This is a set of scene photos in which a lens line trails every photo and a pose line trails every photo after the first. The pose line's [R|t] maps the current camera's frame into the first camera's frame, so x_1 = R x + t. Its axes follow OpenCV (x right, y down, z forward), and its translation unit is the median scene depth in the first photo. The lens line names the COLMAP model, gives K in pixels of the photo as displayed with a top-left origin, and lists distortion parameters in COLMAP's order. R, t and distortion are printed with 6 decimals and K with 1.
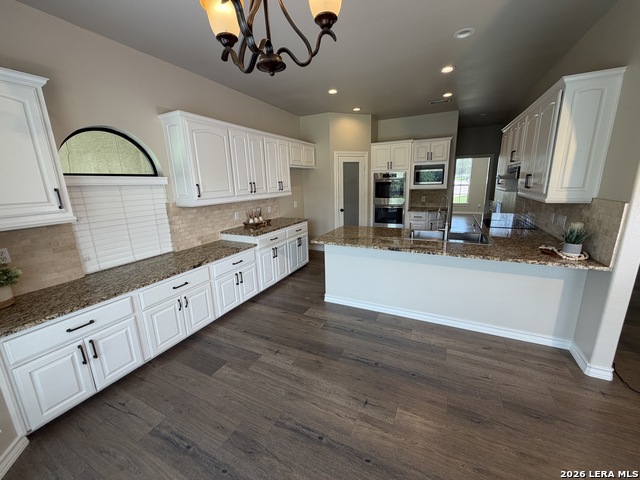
lens RADIAL K [[255.1, 0, 318.8], [0, 255.1, 239.4], [0, 0, 1]] dist [0.000905, -0.000125]
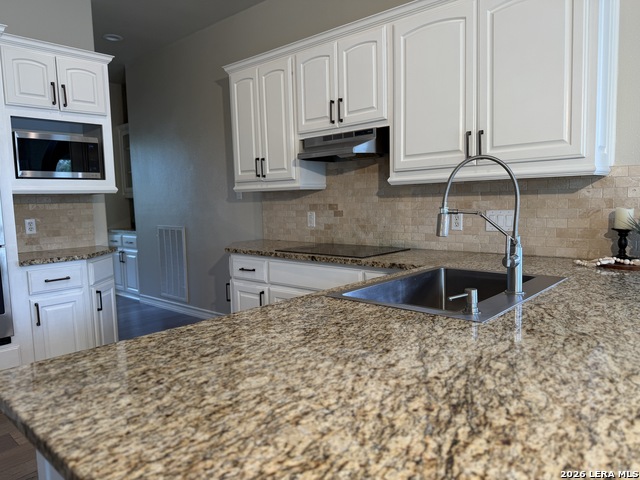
lens RADIAL K [[452.2, 0, 322.0], [0, 452.2, 242.4], [0, 0, 1]] dist [0.066111, -0.106970]
pose [[0.264207, -0.066357, 0.962181, -0.091336], [0.233058, 0.972458, 0.003070, -0.099993], [-0.935884, 0.223433, 0.272395, 0.907363]]
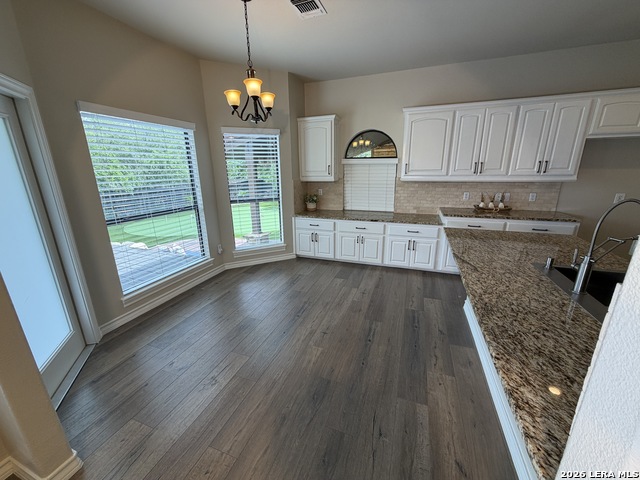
lens RADIAL K [[255.1, 0, 318.8], [0, 255.1, 239.4], [0, 0, 1]] dist [0.000905, -0.000125]
pose [[0.105941, 0.296383, -0.949175, 0.742653], [-0.211013, 0.939508, 0.269812, -0.099622], [0.971725, 0.171705, 0.162073, 0.378995]]
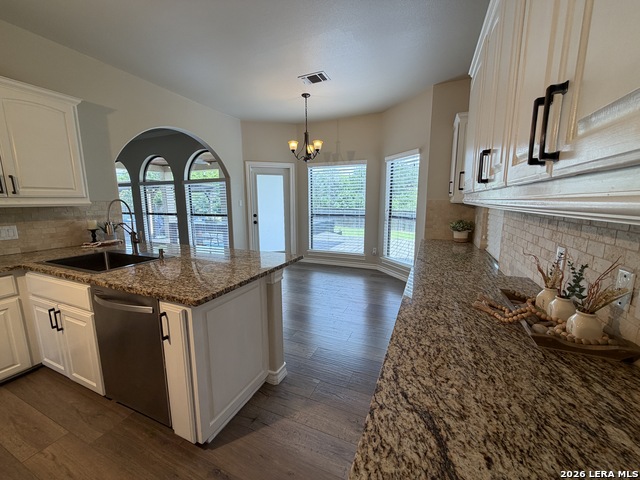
lens RADIAL K [[255.1, 0, 318.8], [0, 255.1, 239.4], [0, 0, 1]] dist [0.000905, -0.000125]
pose [[-0.998152, 0.045108, -0.040708, -0.041931], [0.026974, 0.929299, 0.368342, -0.276190], [0.054445, 0.366563, -0.928799, 1.513592]]
